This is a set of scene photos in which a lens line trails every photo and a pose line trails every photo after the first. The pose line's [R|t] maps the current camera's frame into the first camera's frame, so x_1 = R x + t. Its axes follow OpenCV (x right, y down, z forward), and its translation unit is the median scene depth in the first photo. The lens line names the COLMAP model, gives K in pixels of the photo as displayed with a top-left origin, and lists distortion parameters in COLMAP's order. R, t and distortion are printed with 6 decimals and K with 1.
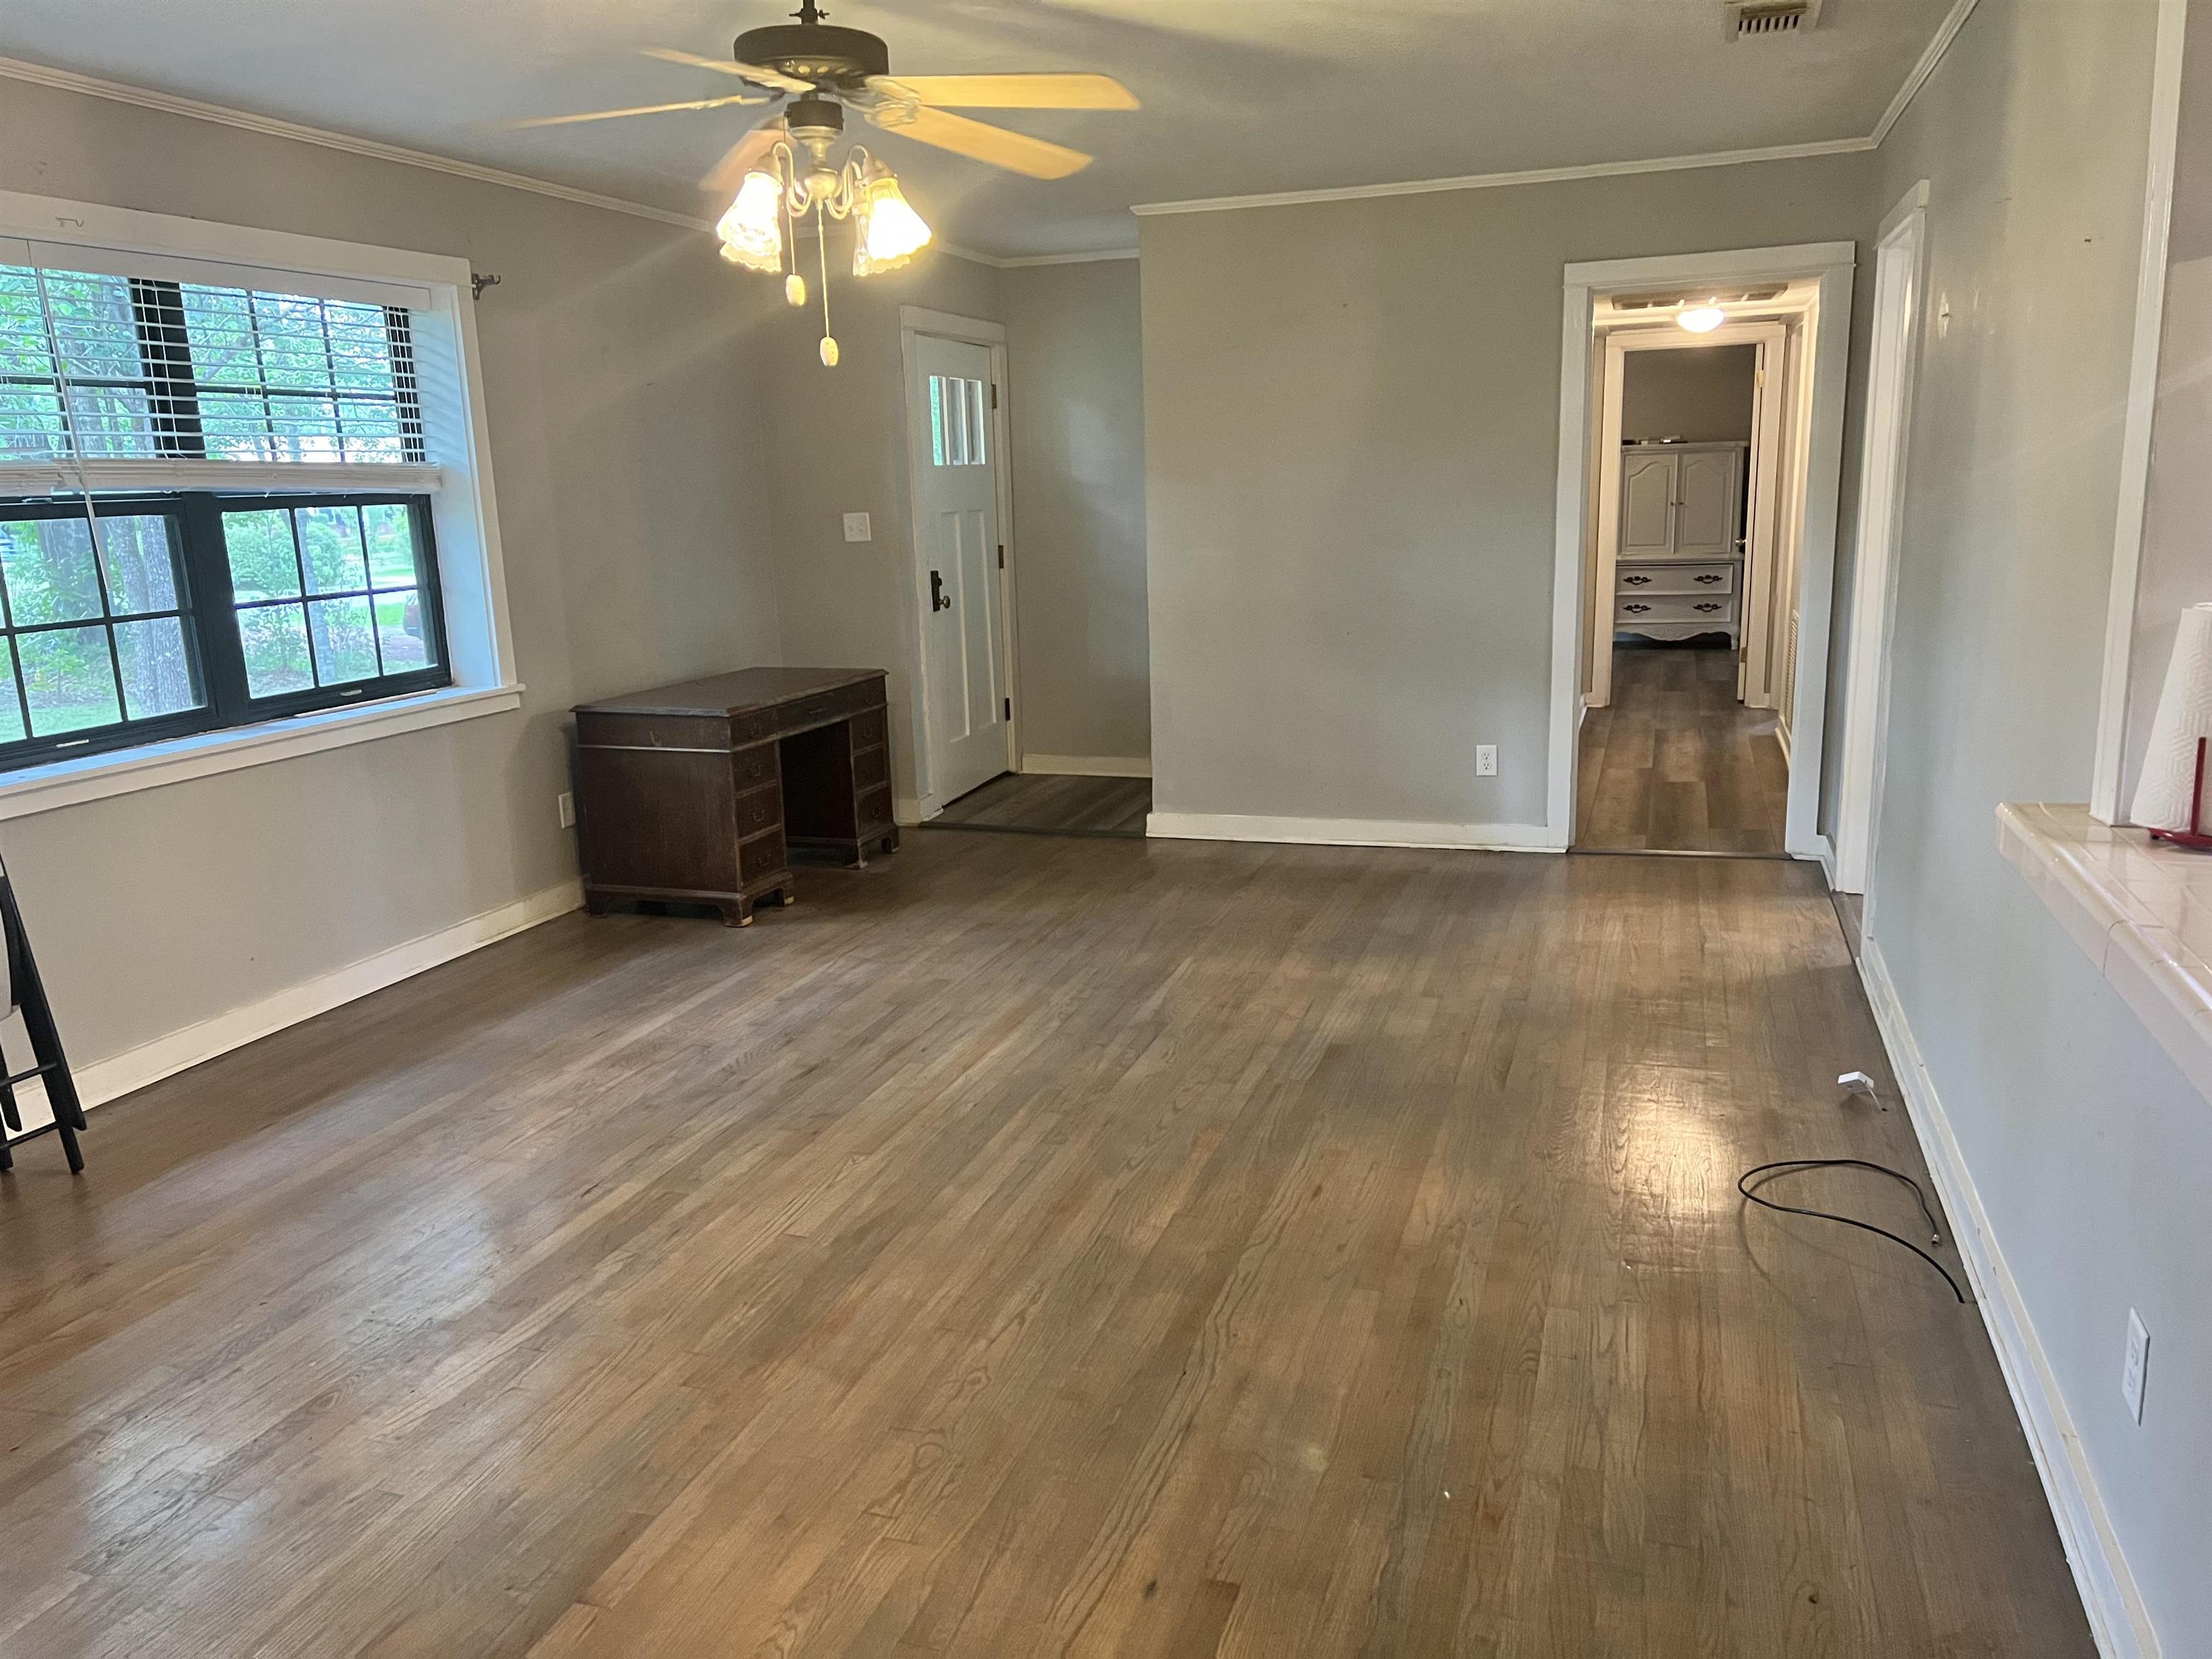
lens RADIAL K [[1671.3, 0, 1099.8], [0, 1671.3, 850.4], [0, 0, 1]] dist [0.057434, -0.072655]
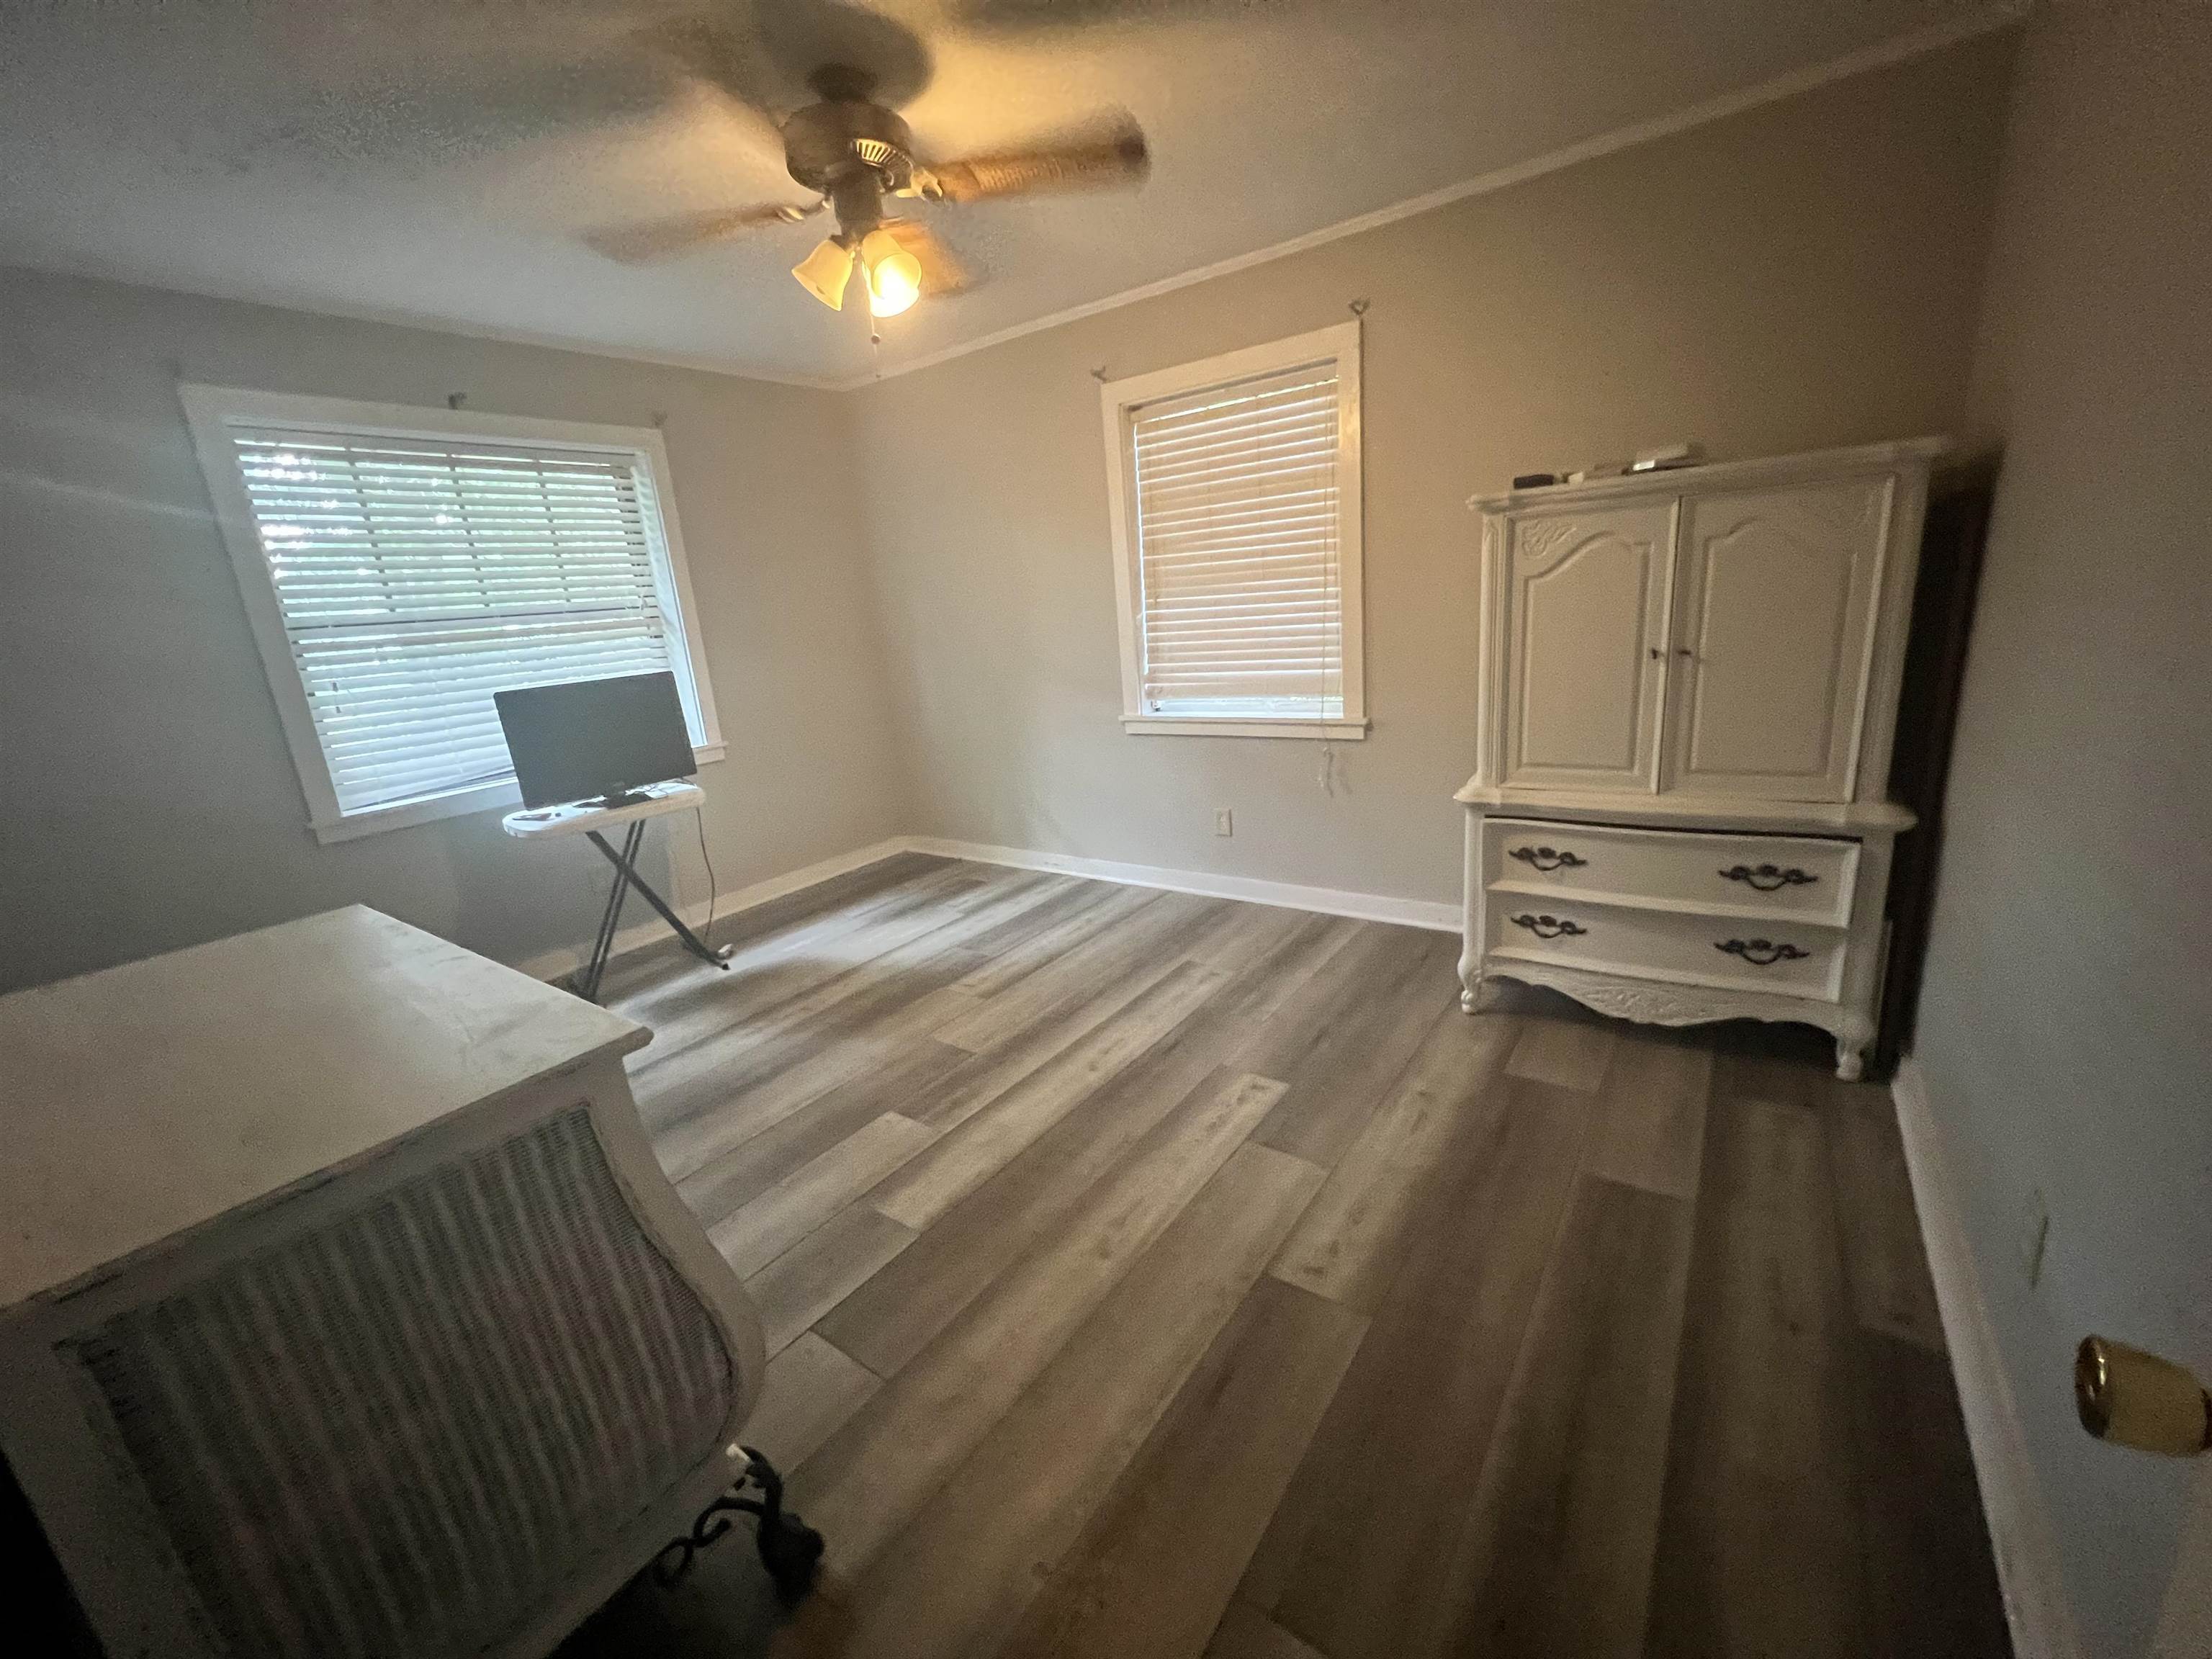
lens RADIAL K [[894.6, 0, 1096.5], [0, 894.6, 827.0], [0, 0, 1]] dist [-0.008270, 0.000964]
pose [[0.952588, 0.027890, -0.302982, 0.222708], [-0.008905, 0.997919, 0.063862, -0.140362], [0.304132, -0.058136, 0.950854, 0.613112]]
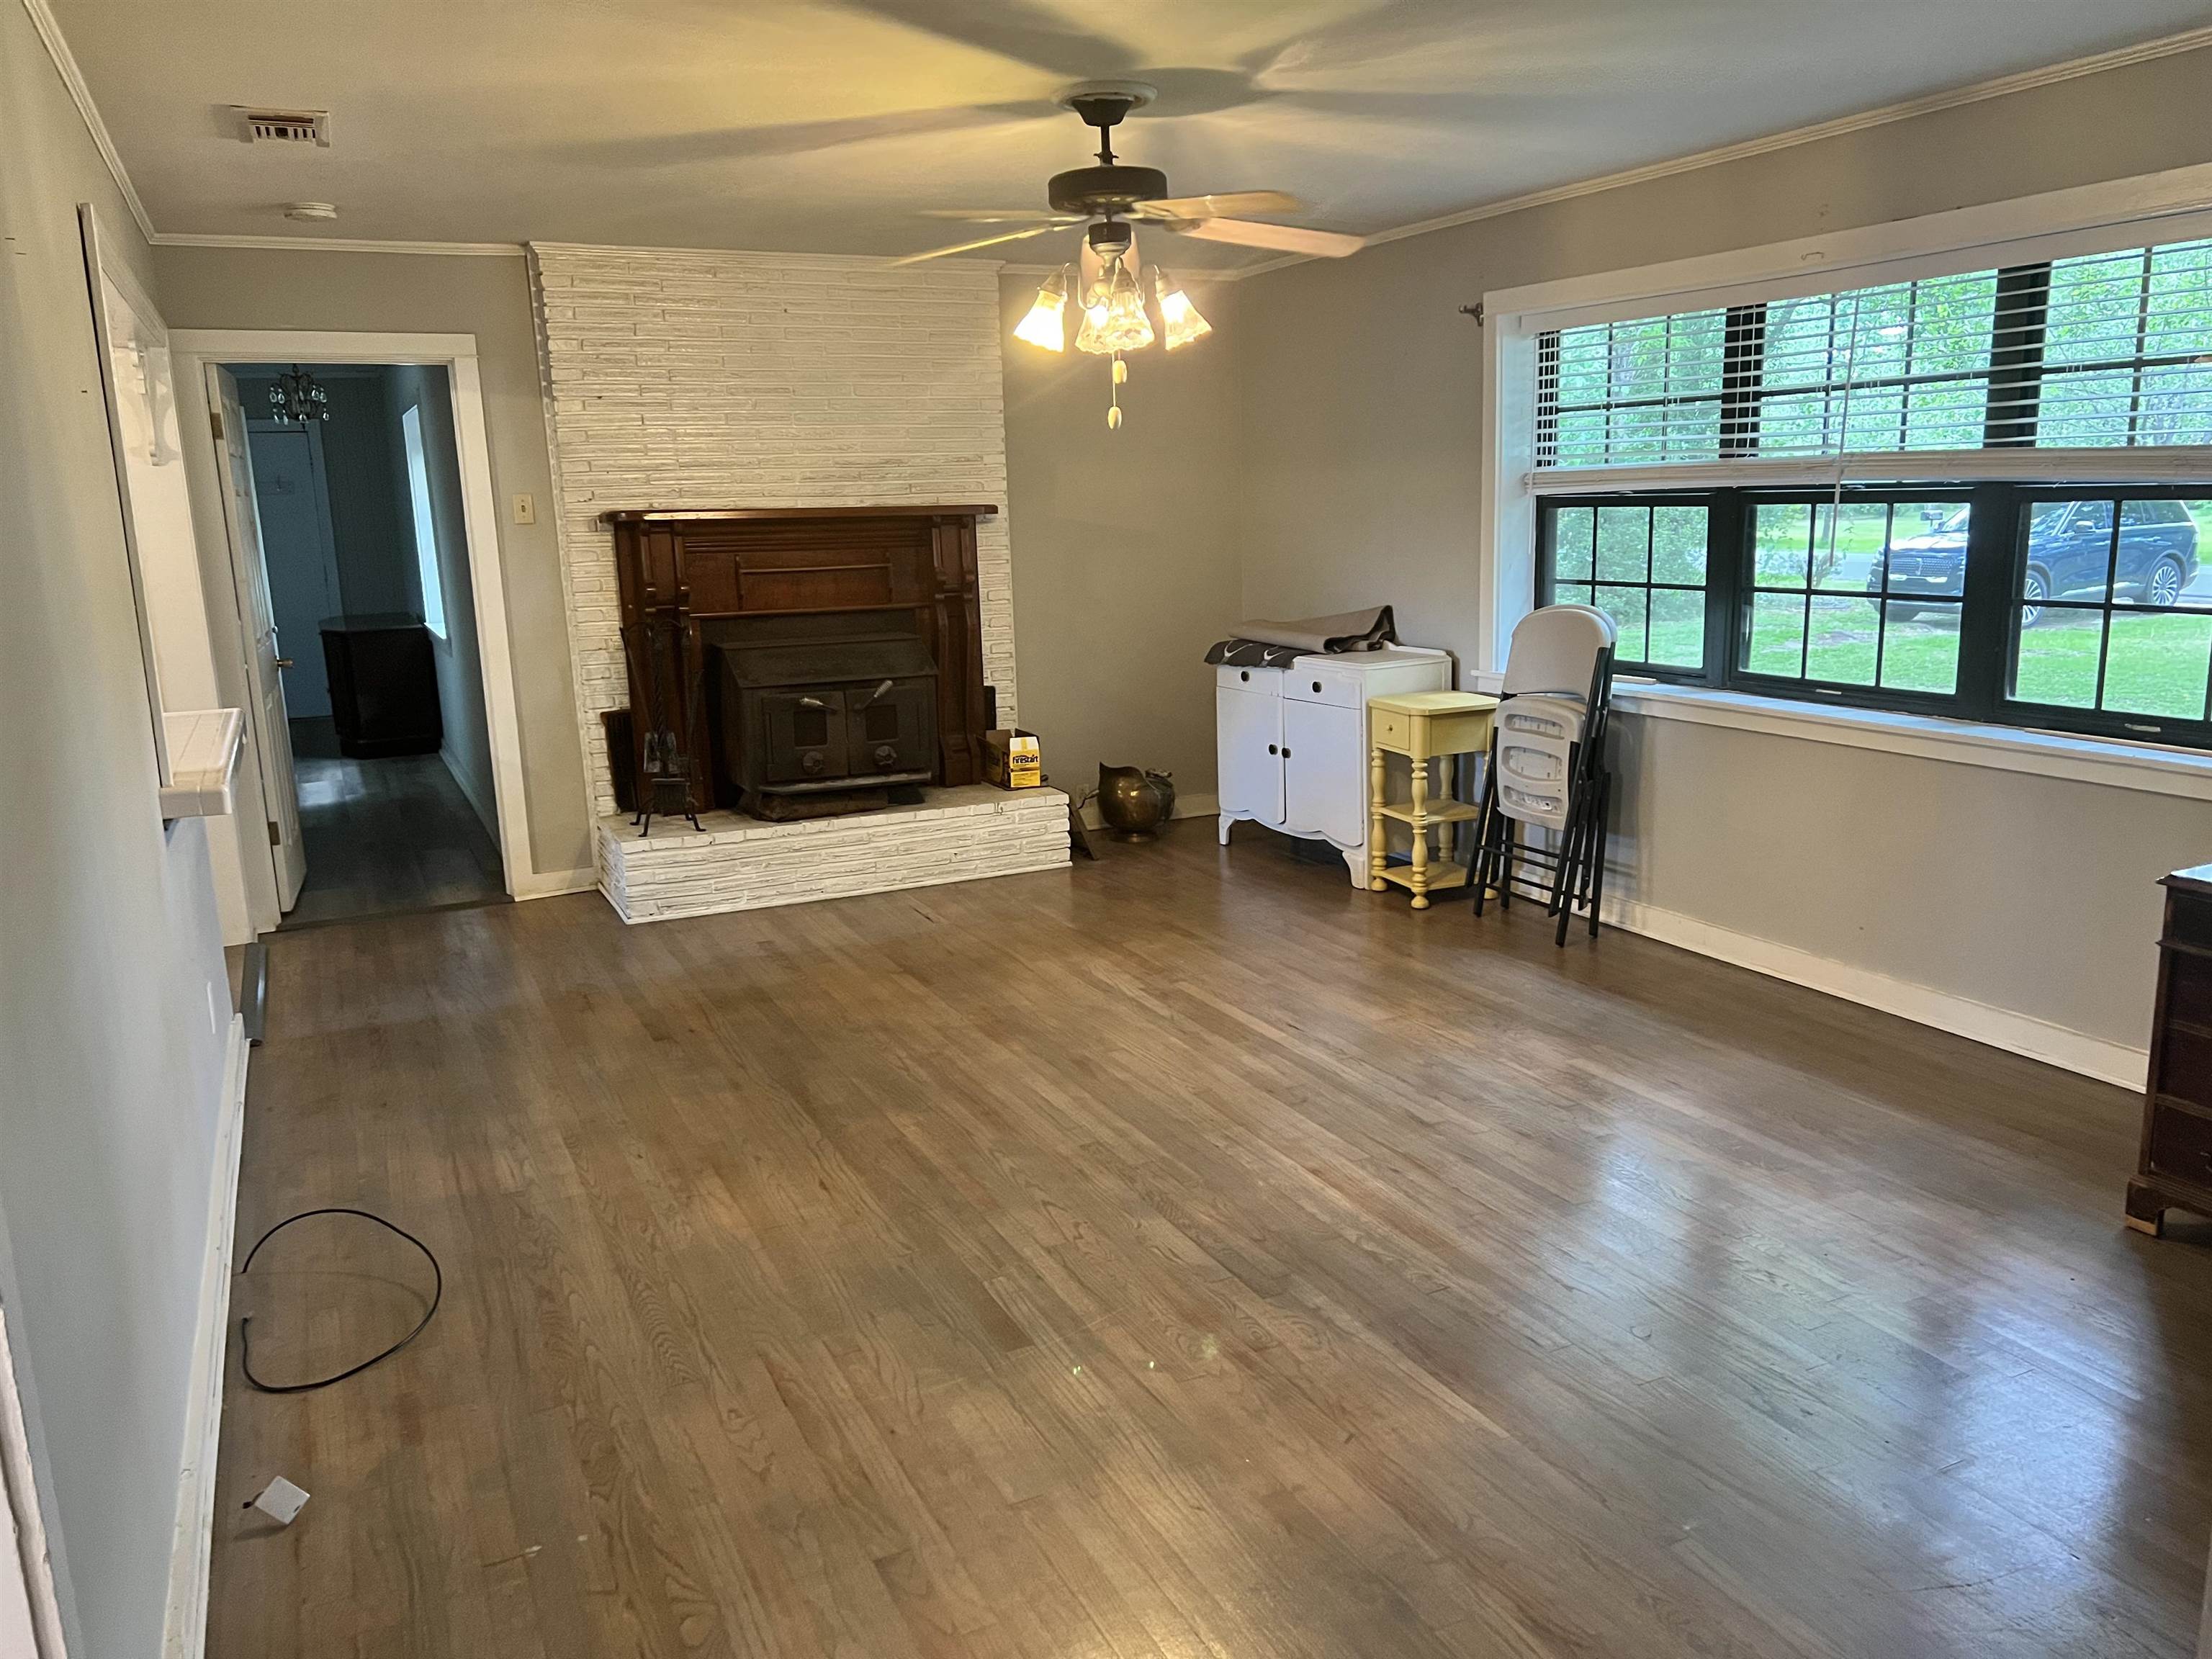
lens RADIAL K [[1671.3, 0, 1128.3], [0, 1671.3, 829.3], [0, 0, 1]] dist [0.057434, -0.072655]
pose [[-0.712804, 0.191937, -0.674589, 0.579046], [-0.107951, 0.920340, 0.375926, -0.376844], [0.693005, 0.340784, -0.635303, 1.488990]]
